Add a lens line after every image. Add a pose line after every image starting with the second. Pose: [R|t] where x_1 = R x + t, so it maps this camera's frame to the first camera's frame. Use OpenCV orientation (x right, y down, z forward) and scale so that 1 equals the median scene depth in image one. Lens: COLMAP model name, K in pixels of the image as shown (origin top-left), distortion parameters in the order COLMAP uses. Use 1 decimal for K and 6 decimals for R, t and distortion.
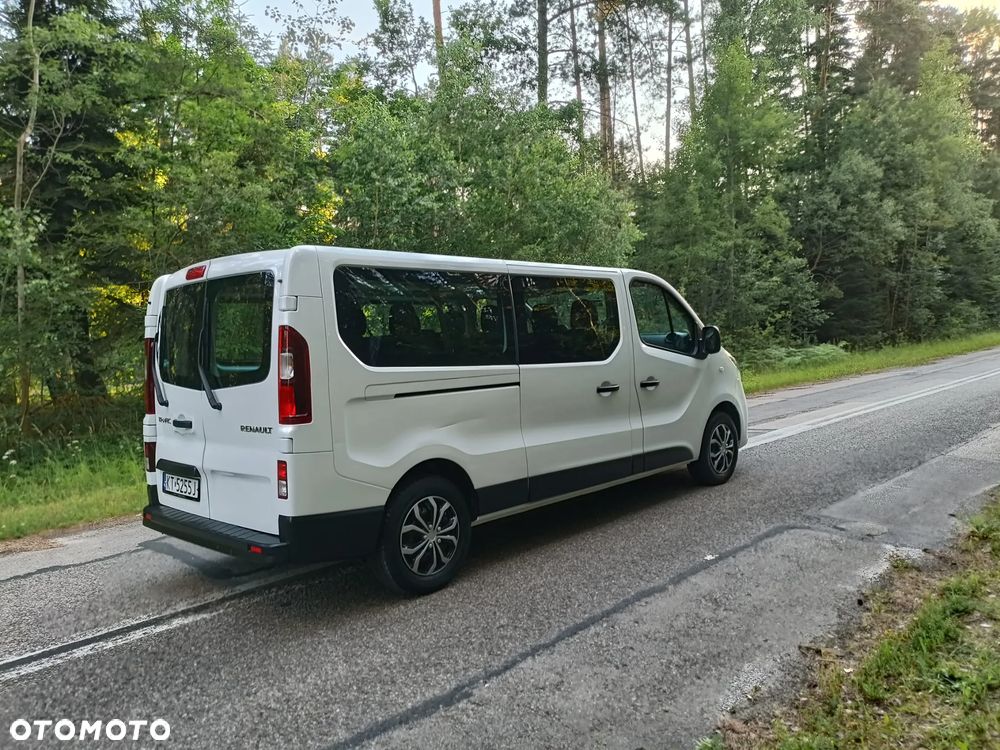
lens RADIAL K [[751.6, 0, 494.1], [0, 751.6, 384.4], [0, 0, 1]] dist [0.024124, -0.011156]
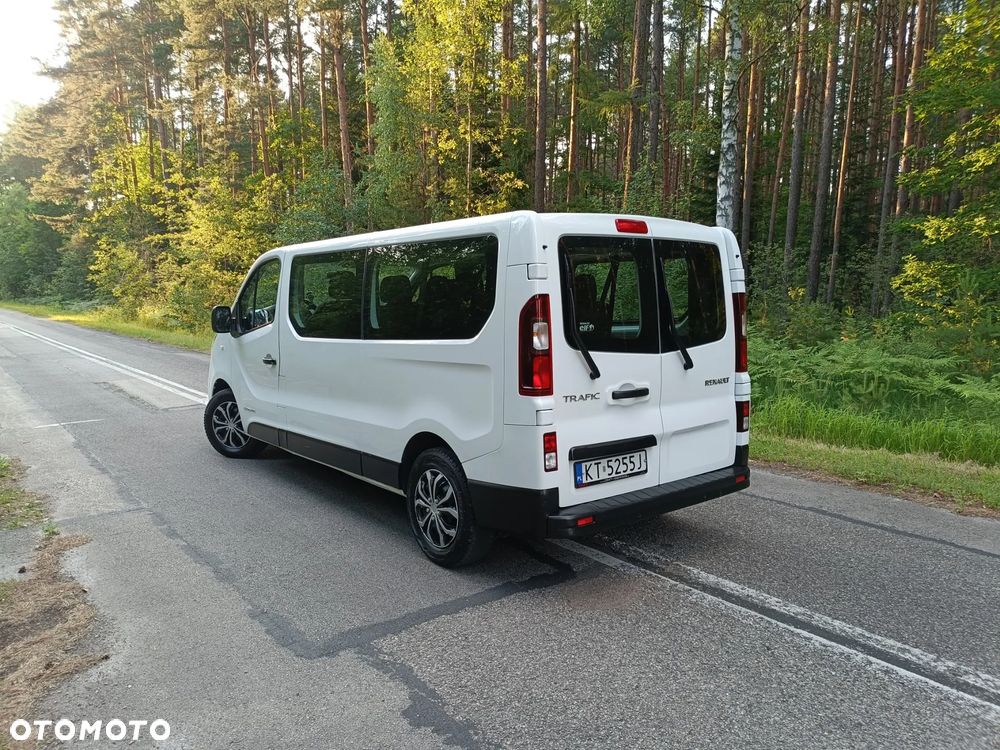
lens RADIAL K [[737.9, 0, 495.5], [0, 737.9, 375.4], [0, 0, 1]] dist [0.028037, -0.014887]
pose [[0.136993, -0.059695, 0.988772, -1.182875], [0.055087, 0.997097, 0.052565, -0.021646], [-0.989039, 0.047267, 0.139884, 0.943392]]
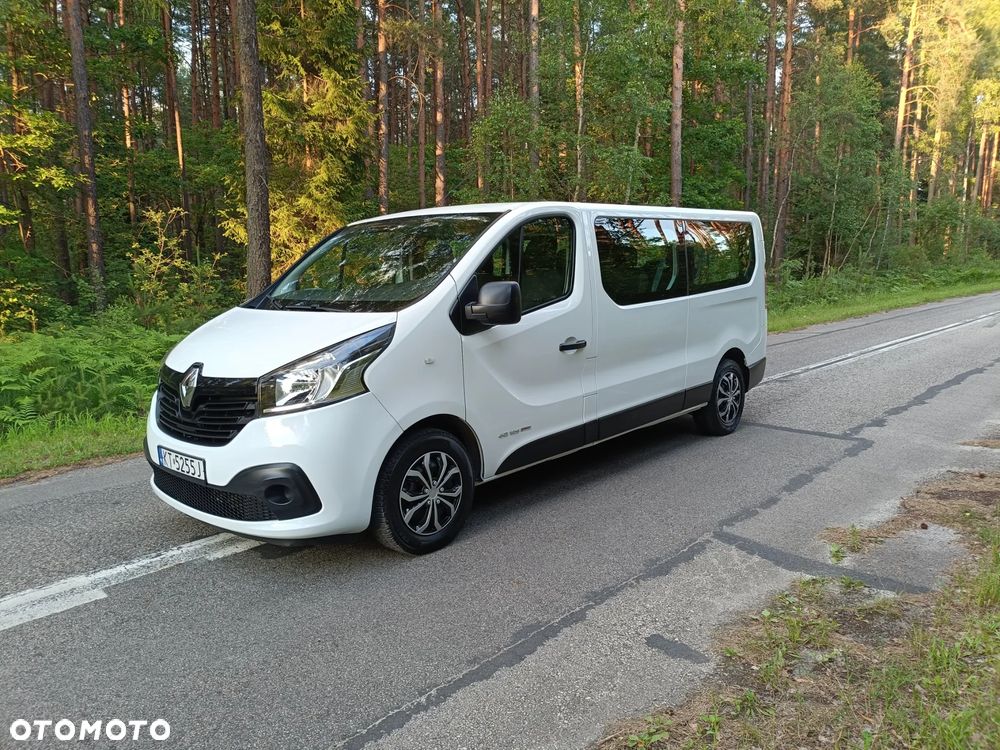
lens RADIAL K [[739.7, 0, 495.7], [0, 739.7, 375.5], [0, 0, 1]] dist [0.025744, -0.012493]
pose [[-0.996692, 0.080846, -0.008271, 0.083847], [0.077478, 0.975992, 0.203562, -0.167754], [0.024530, 0.202248, -0.979027, 2.432159]]
